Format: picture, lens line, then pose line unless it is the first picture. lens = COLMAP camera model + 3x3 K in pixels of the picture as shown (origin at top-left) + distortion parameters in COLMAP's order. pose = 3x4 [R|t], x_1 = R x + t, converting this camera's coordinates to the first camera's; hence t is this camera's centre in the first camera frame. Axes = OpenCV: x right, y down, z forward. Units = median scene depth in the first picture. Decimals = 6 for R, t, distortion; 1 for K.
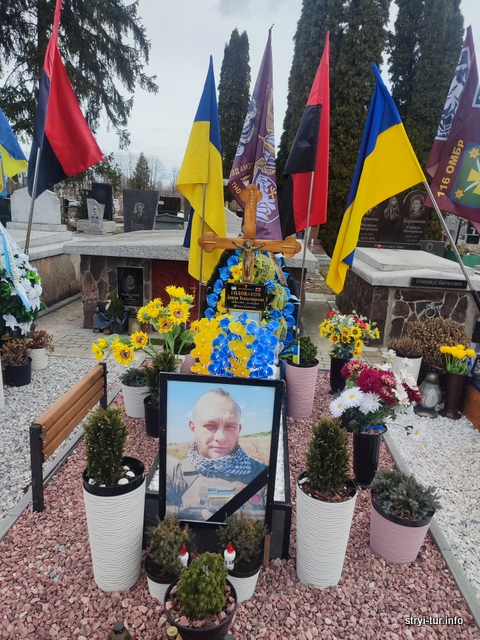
lens RADIAL K [[454.5, 0, 242.4], [0, 454.5, 321.3], [0, 0, 1]] dist [0.023895, -0.000631]
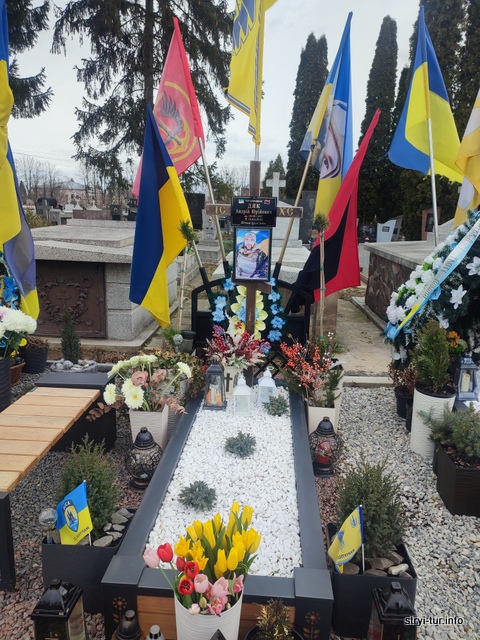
lens RADIAL K [[454.5, 0, 240.1], [0, 454.5, 320.4], [0, 0, 1]] dist [0.023895, -0.000631]
pose [[0.999701, -0.024326, 0.002375, -0.261245], [0.024347, 0.999659, -0.009451, -0.018101], [-0.002144, 0.009506, 0.999953, 0.023862]]
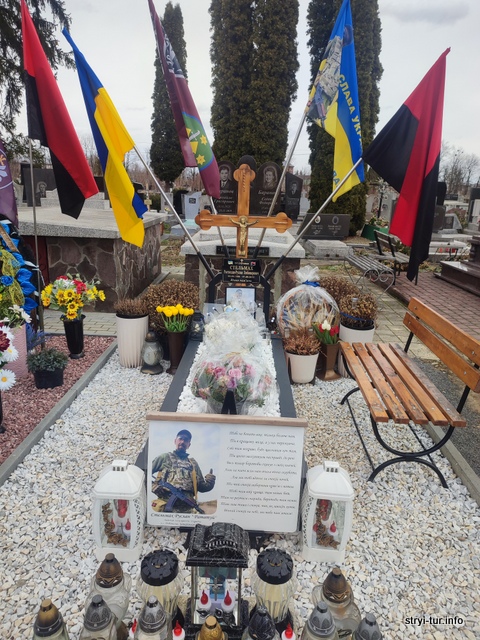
lens RADIAL K [[454.5, 0, 240.1], [0, 454.5, 320.6], [0, 0, 1]] dist [0.023895, -0.000631]
pose [[0.999409, -0.027933, 0.020014, 0.135563], [0.027164, 0.998919, 0.037713, 0.011951], [-0.021046, -0.037147, 0.999088, -0.010783]]
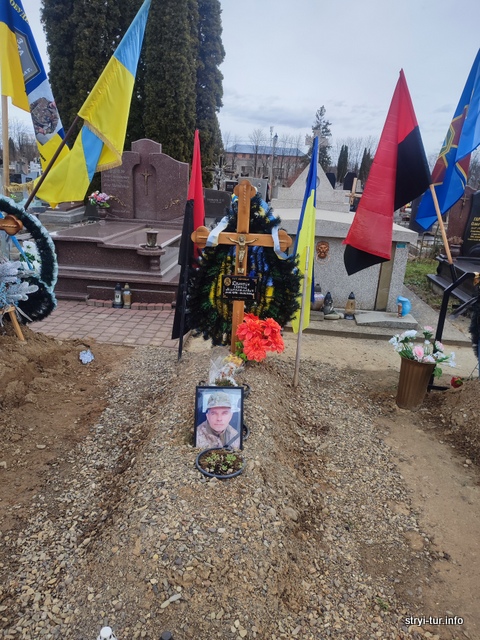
lens RADIAL K [[454.5, 0, 238.9], [0, 454.5, 320.3], [0, 0, 1]] dist [0.023895, -0.000631]
pose [[0.998890, 0.017540, -0.043707, 0.569345], [-0.015027, 0.998251, 0.057185, 0.026903], [0.044634, -0.056465, 0.997406, -0.004973]]
